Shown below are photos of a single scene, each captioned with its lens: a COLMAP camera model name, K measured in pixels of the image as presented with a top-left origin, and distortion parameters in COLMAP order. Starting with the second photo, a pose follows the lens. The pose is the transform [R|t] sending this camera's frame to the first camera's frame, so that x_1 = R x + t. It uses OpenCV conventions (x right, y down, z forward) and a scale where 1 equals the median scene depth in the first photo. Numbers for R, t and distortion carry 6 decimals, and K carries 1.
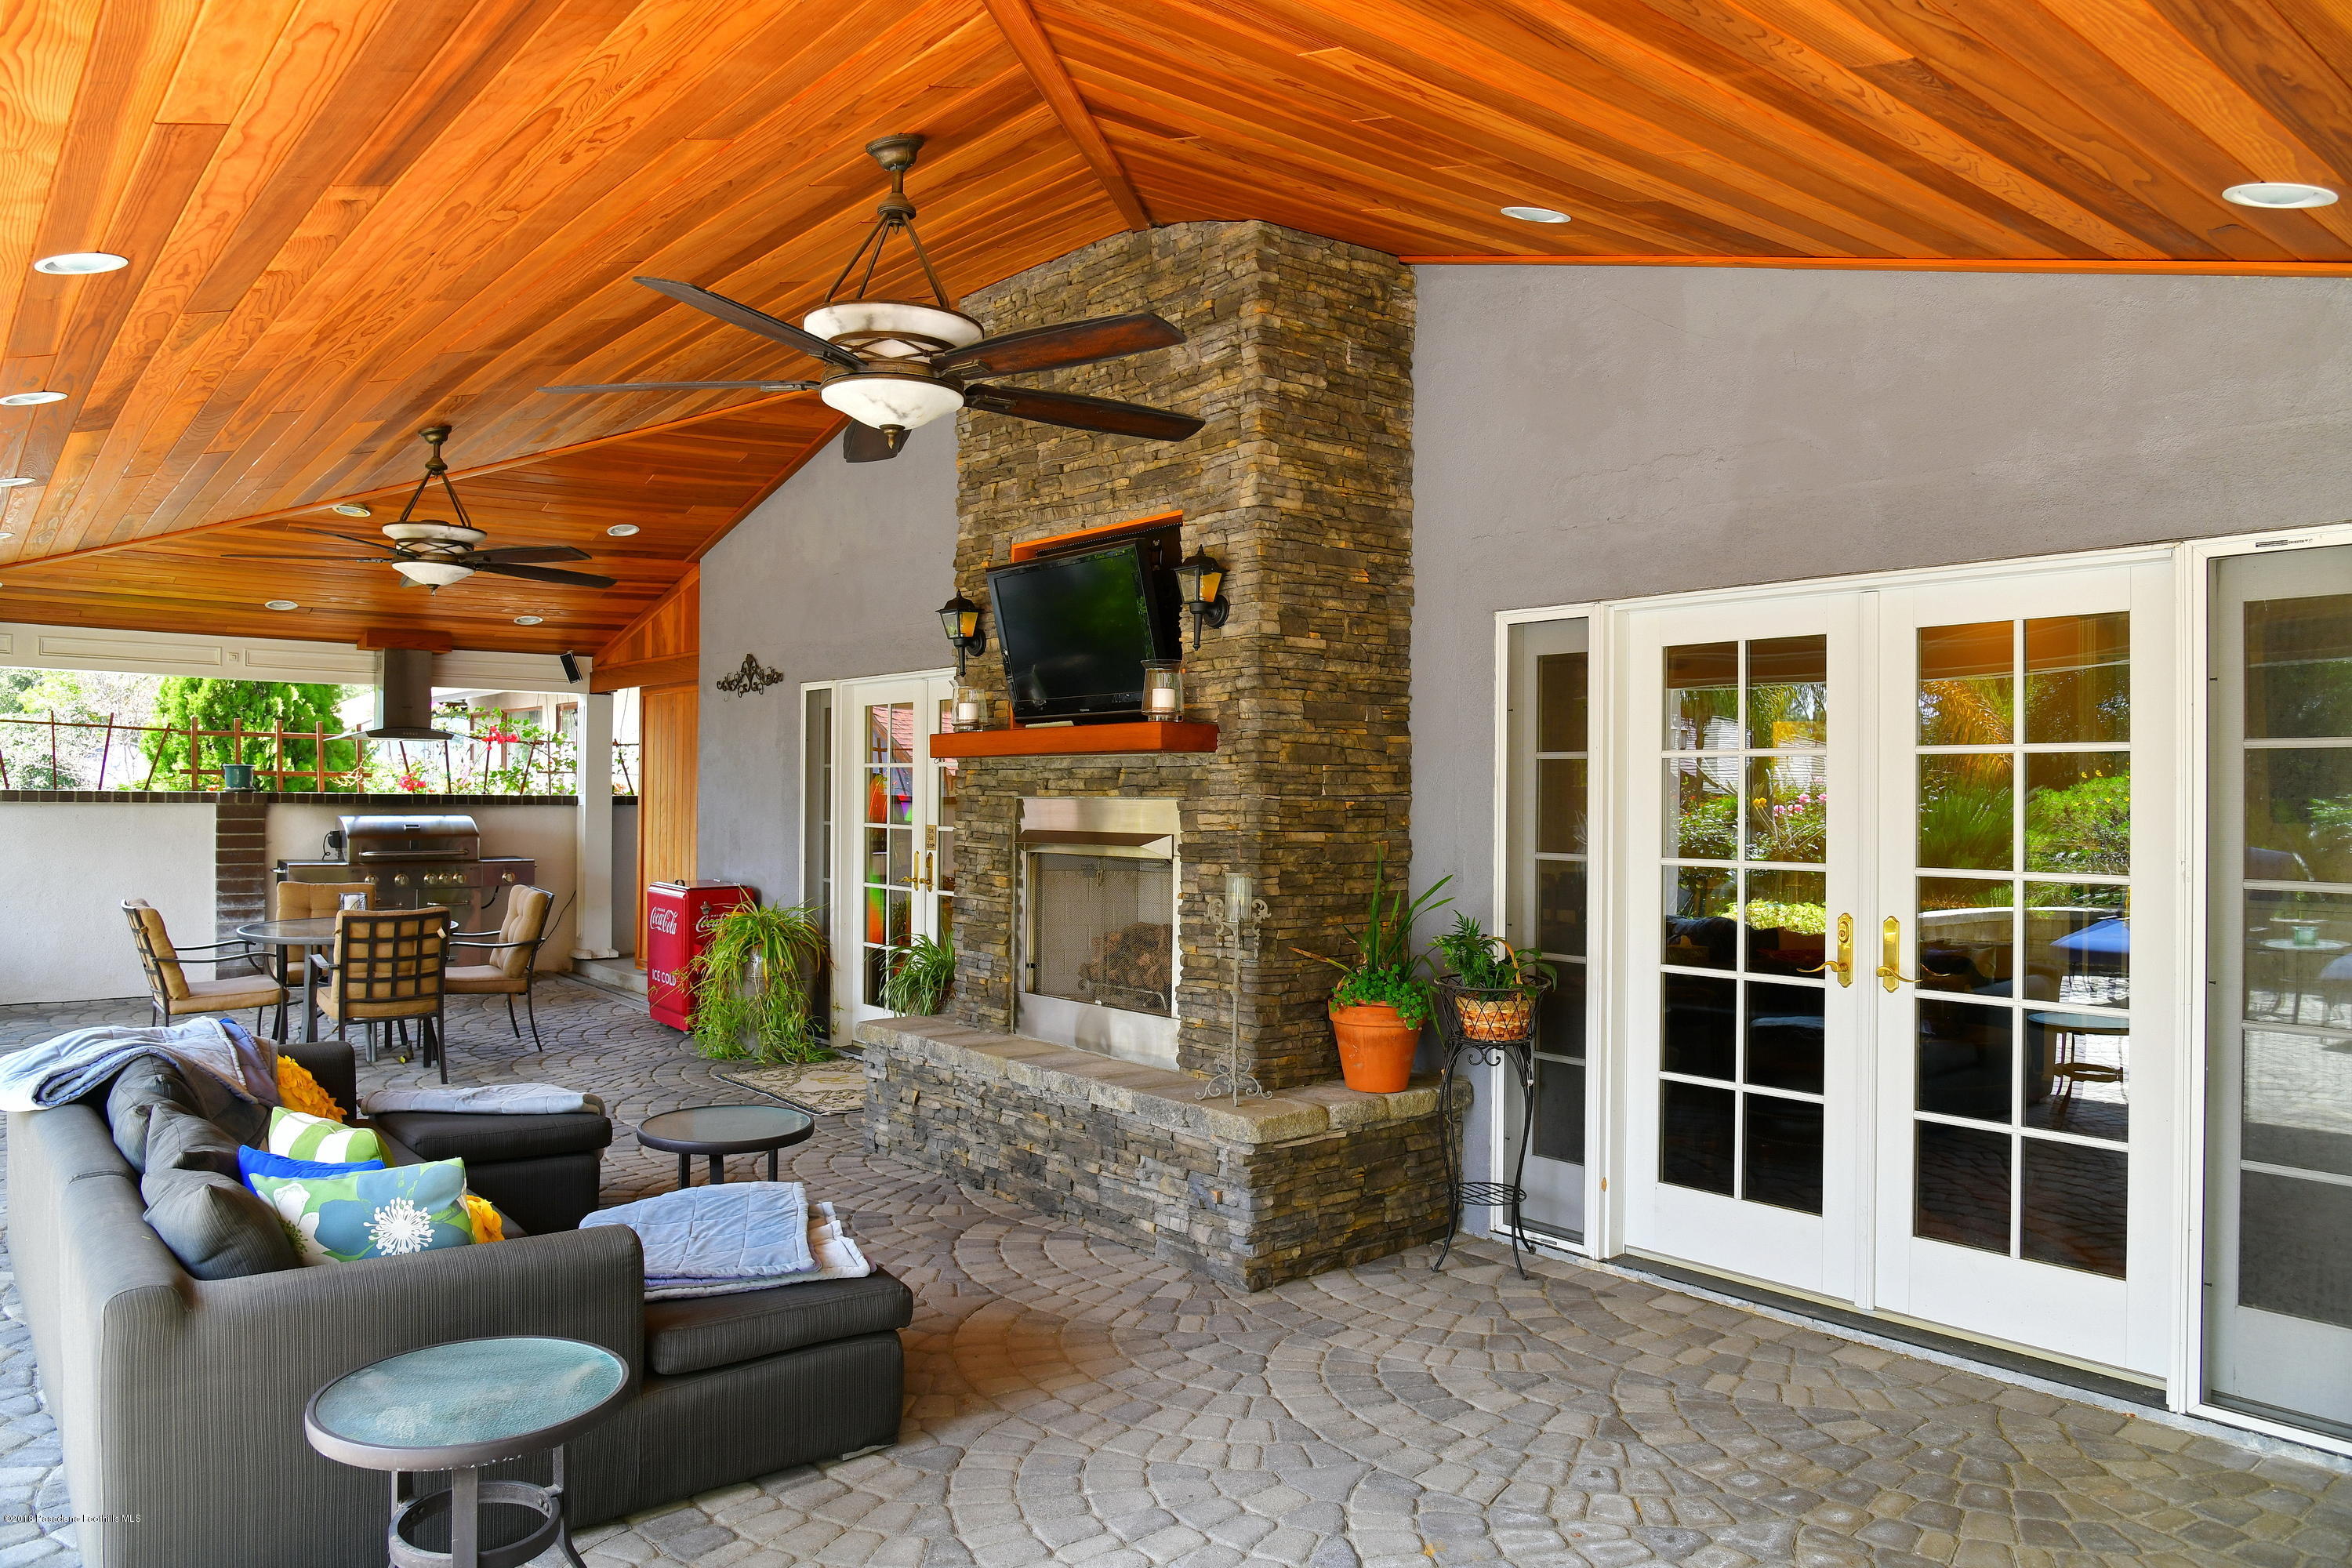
lens RADIAL K [[1590.5, 0, 1166.2], [0, 1590.5, 777.2], [0, 0, 1]] dist [-0.041115, 0.006054]
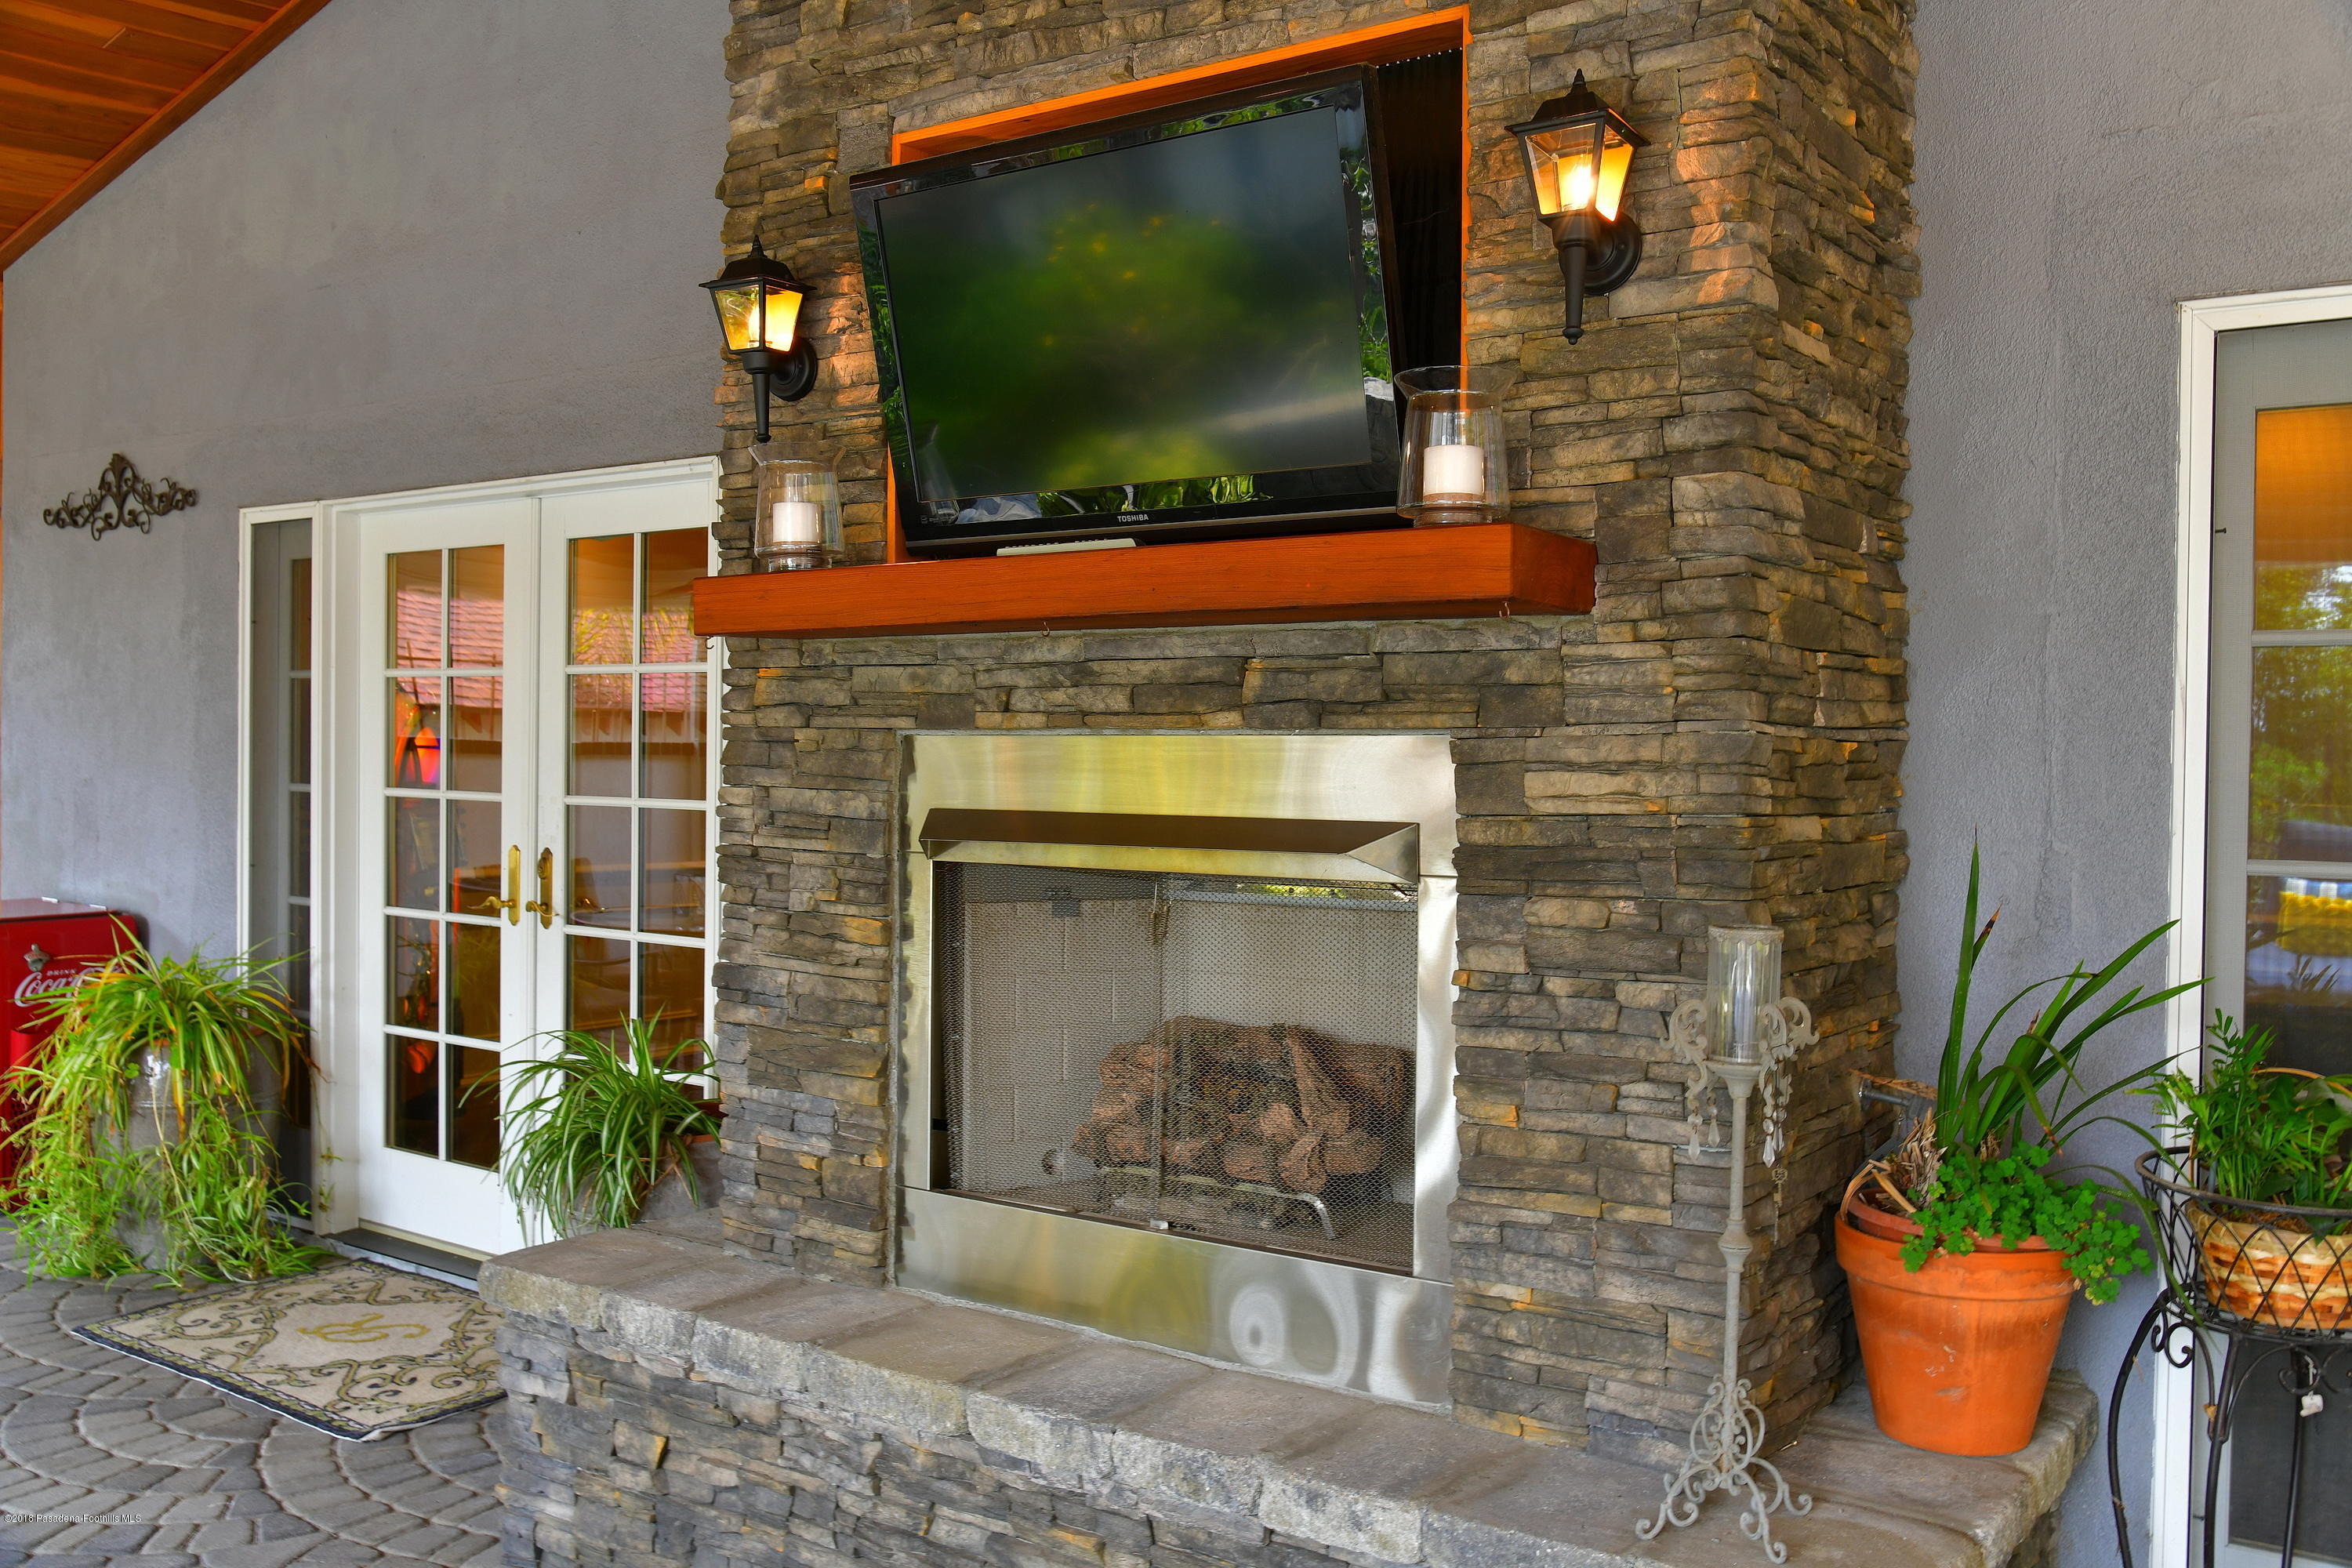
lens RADIAL K [[2012.2, 0, 1178.7], [0, 2012.2, 775.4], [0, 0, 1]] dist [-0.046508, 0.031011]
pose [[0.963760, 0.000160, 0.266770, -0.148787], [-0.007123, 0.999659, 0.025134, 0.009208], [-0.266675, -0.026124, 0.963433, 0.414123]]
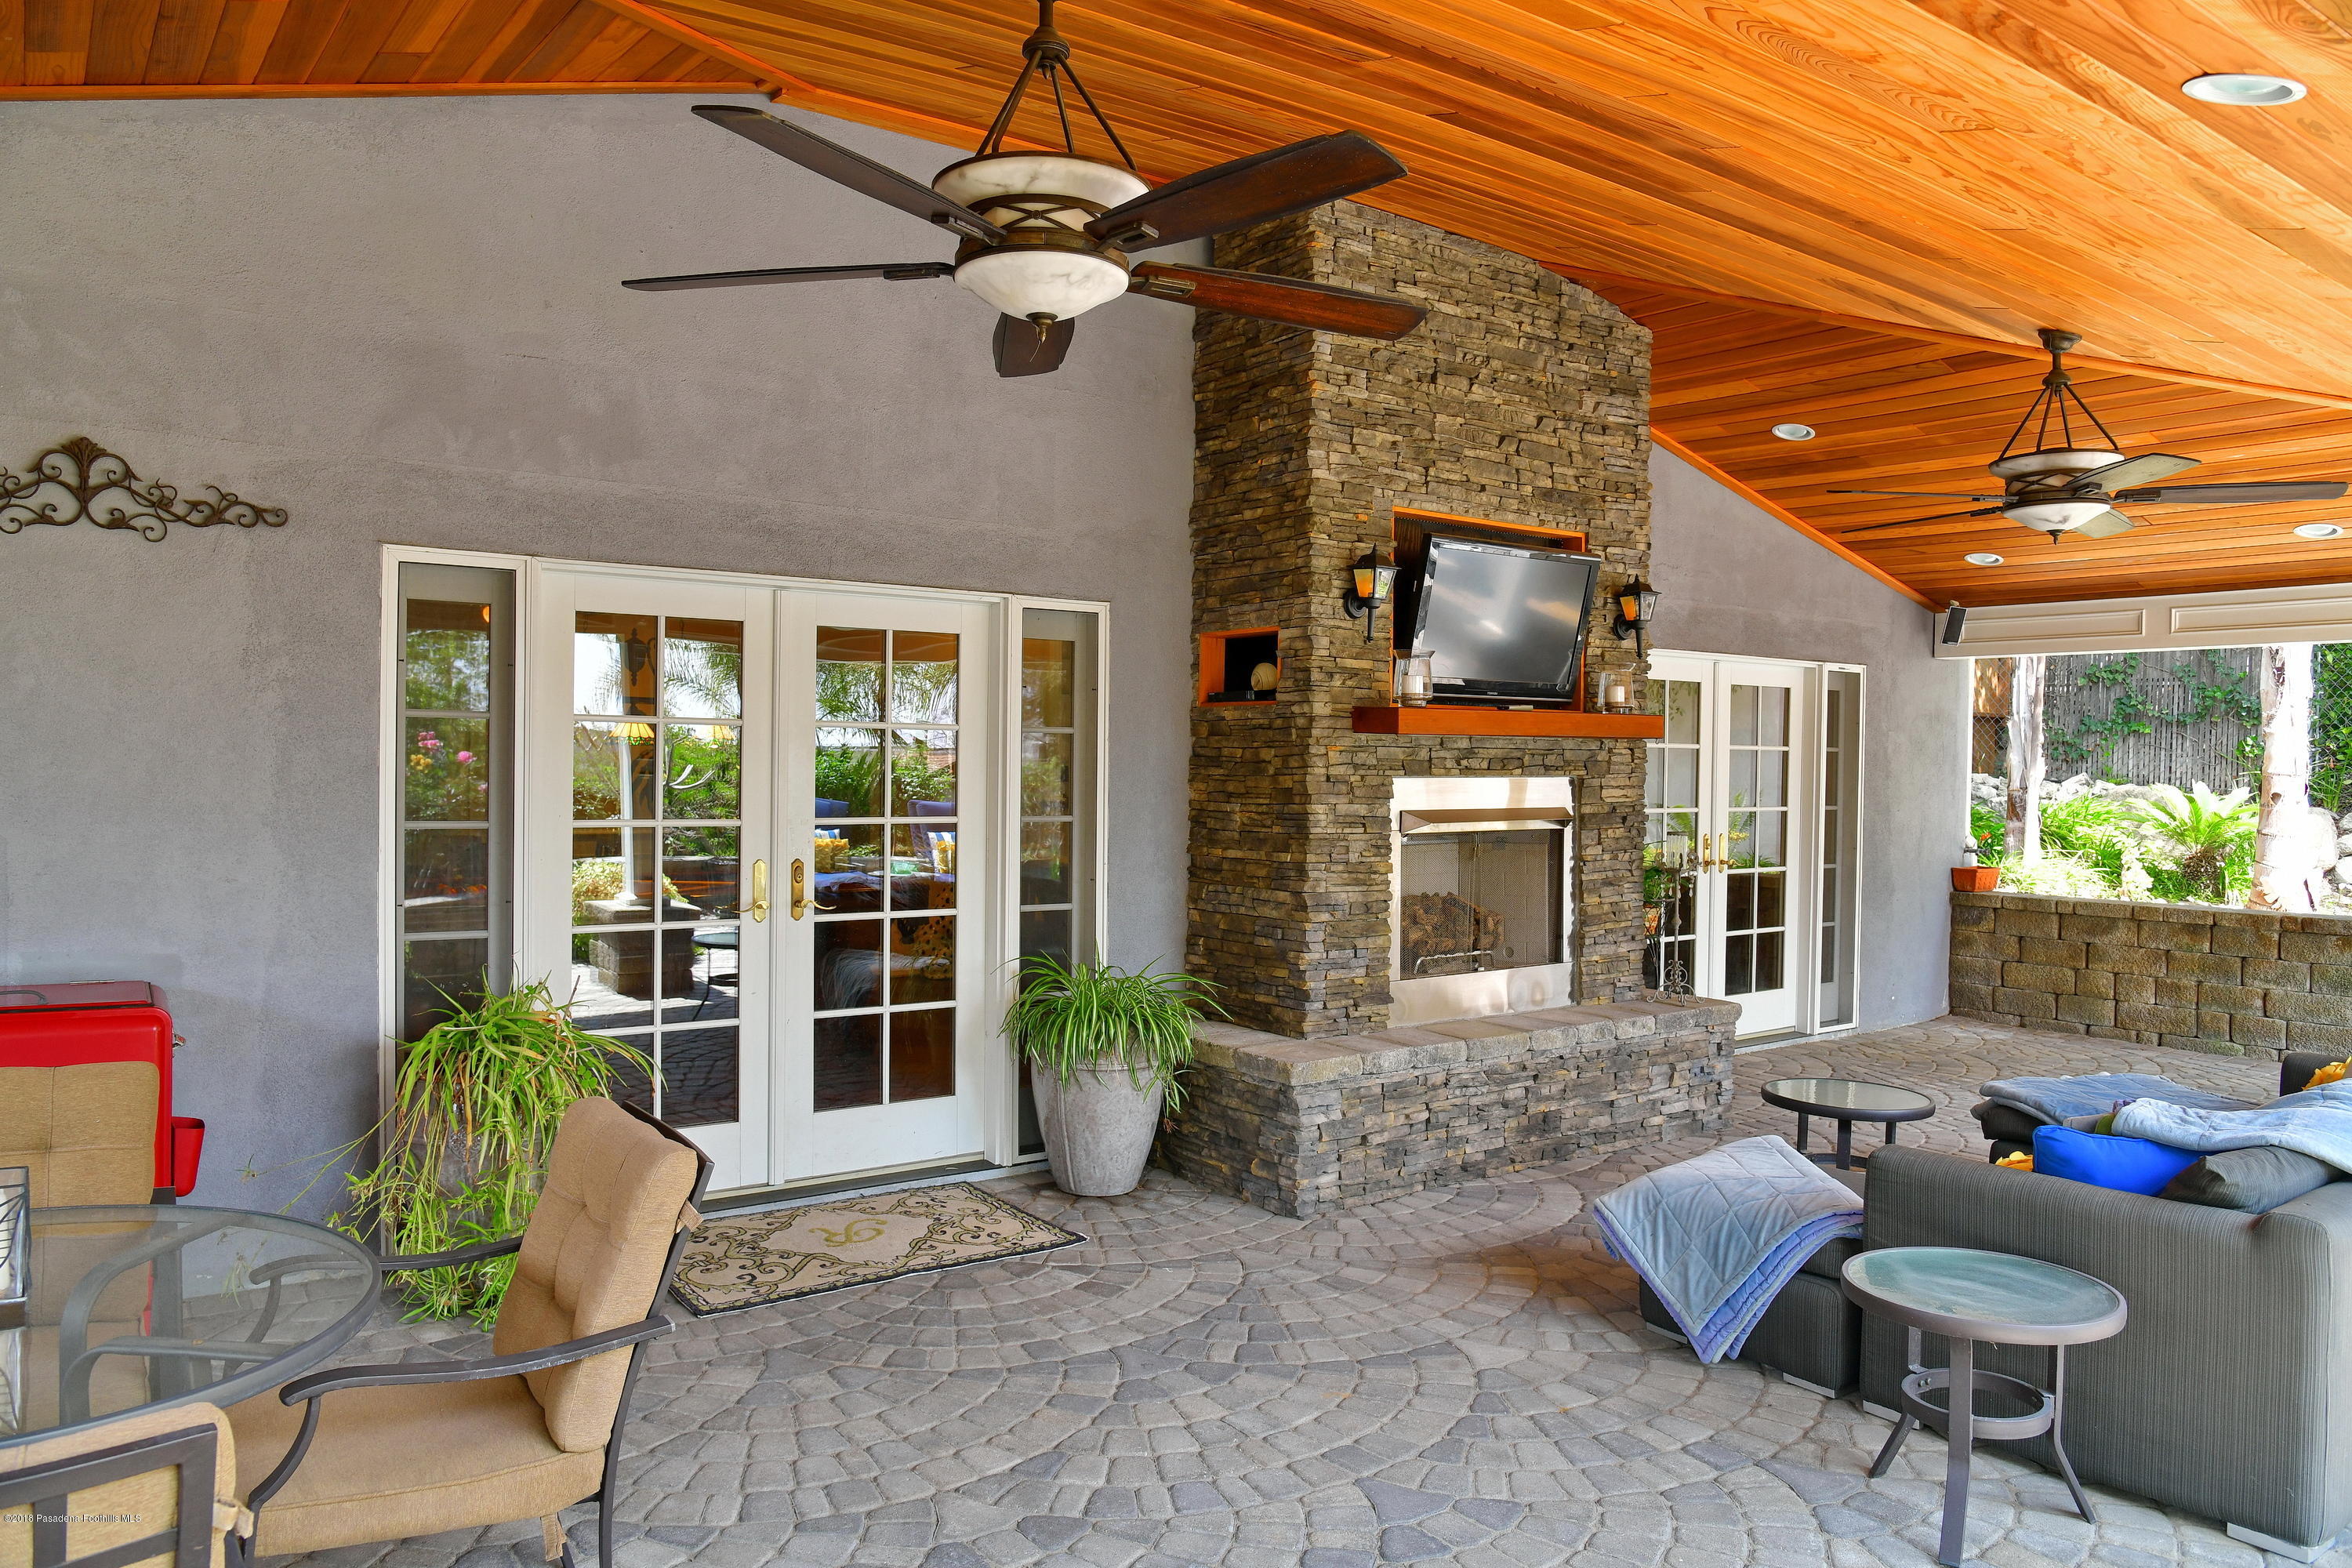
lens RADIAL K [[1590.5, 0, 1178.4], [0, 1590.5, 770.3], [0, 0, 1]] dist [-0.041115, 0.006054]
pose [[0.054531, -0.012567, 0.998433, -0.929518], [-0.020956, 0.999686, 0.013728, -0.001205], [-0.998292, -0.021672, 0.054251, 0.960299]]
